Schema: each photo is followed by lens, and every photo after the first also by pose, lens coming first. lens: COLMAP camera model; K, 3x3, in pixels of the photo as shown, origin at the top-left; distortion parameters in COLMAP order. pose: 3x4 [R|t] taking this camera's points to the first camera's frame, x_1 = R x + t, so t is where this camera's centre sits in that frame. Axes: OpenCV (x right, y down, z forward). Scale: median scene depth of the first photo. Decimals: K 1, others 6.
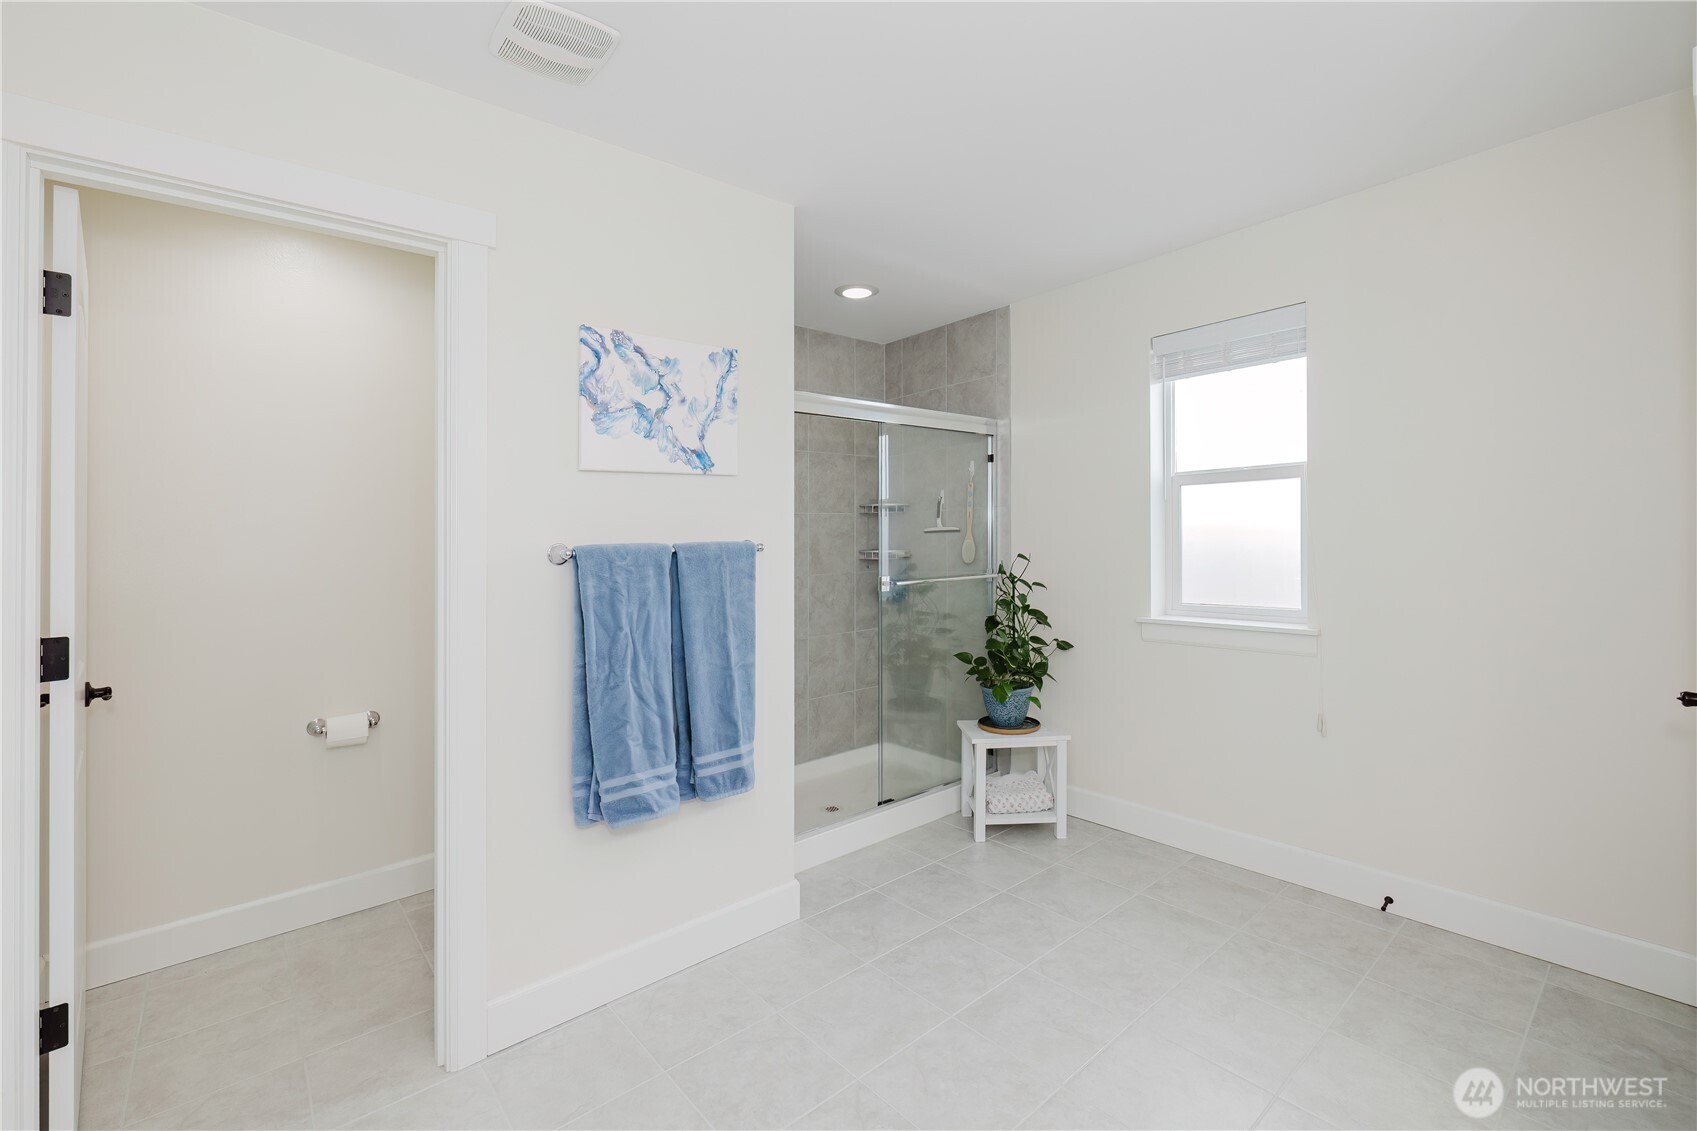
lens RADIAL K [[735.1, 0, 842.4], [0, 735.1, 533.7], [0, 0, 1]] dist [0.007815, -0.000999]
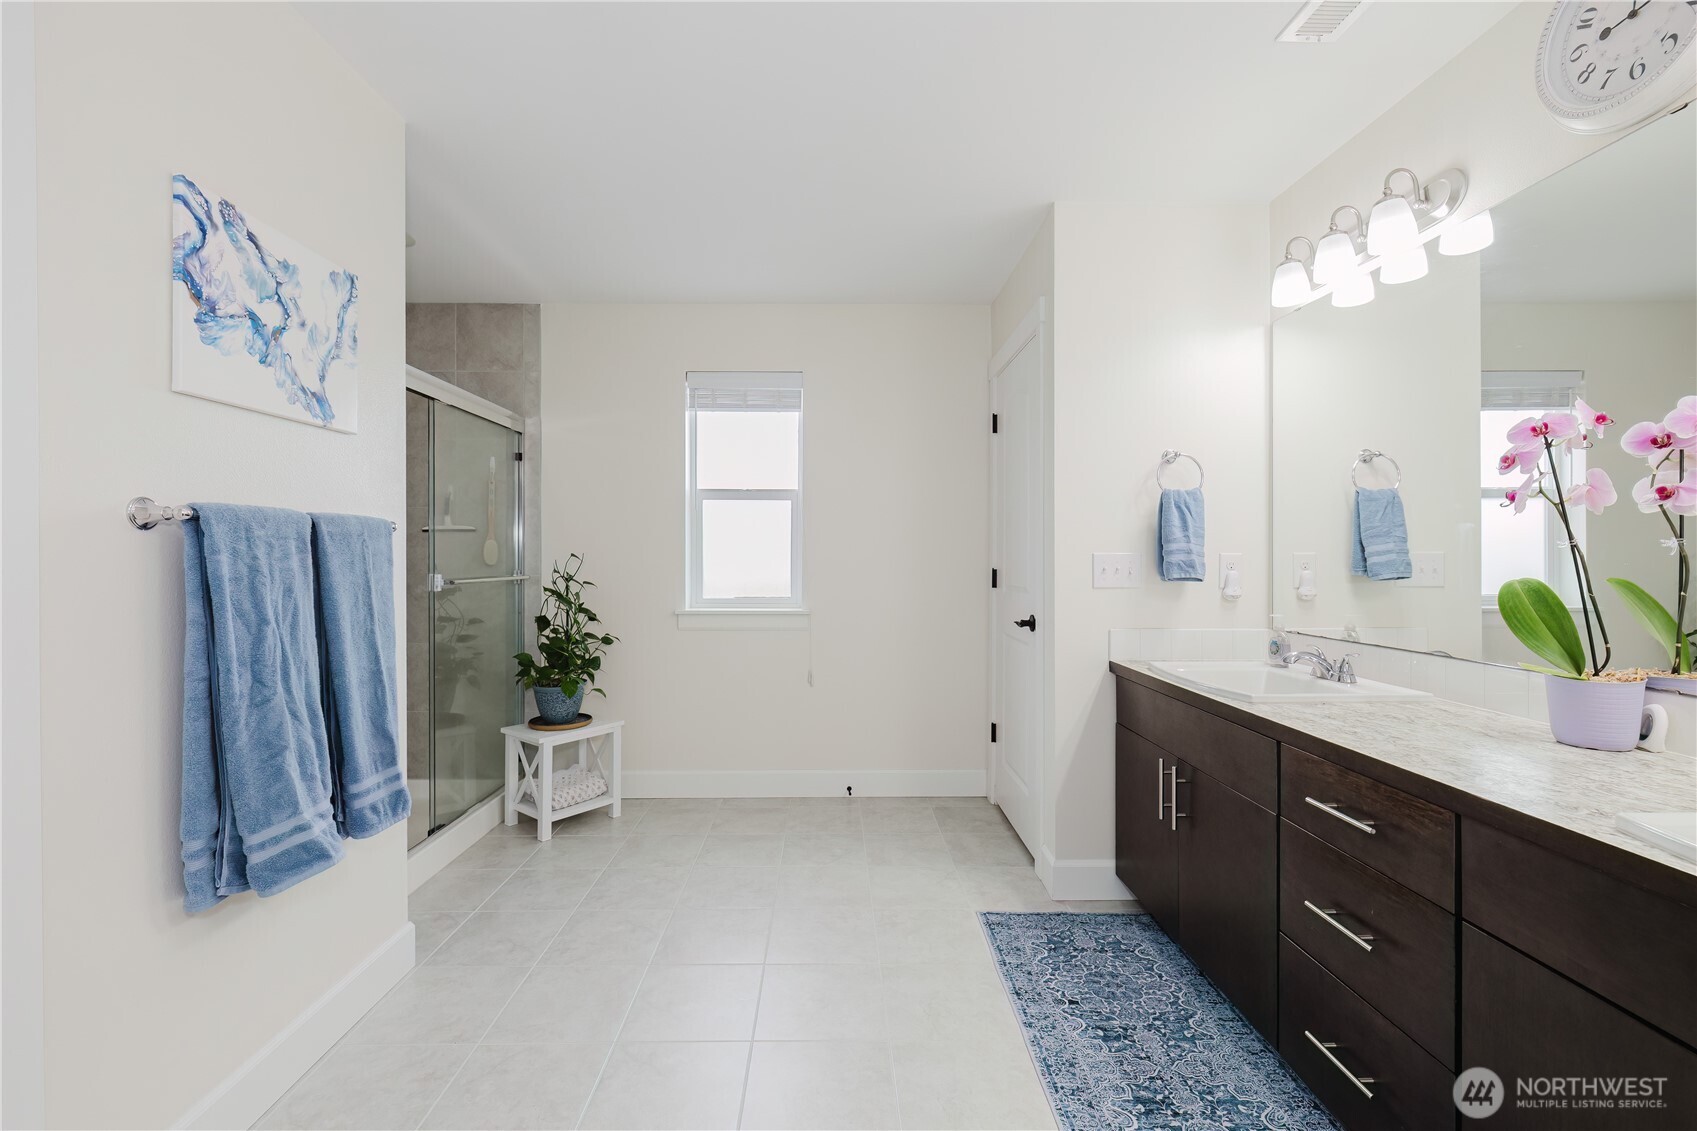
lens RADIAL K [[735.1, 0, 838.8], [0, 735.1, 569.0], [0, 0, 1]] dist [0.007815, -0.000999]
pose [[0.633436, 0.011947, 0.773703, -0.440259], [-0.020283, 0.999794, 0.001168, 0.056005], [-0.773529, -0.016433, 0.633548, 0.091846]]
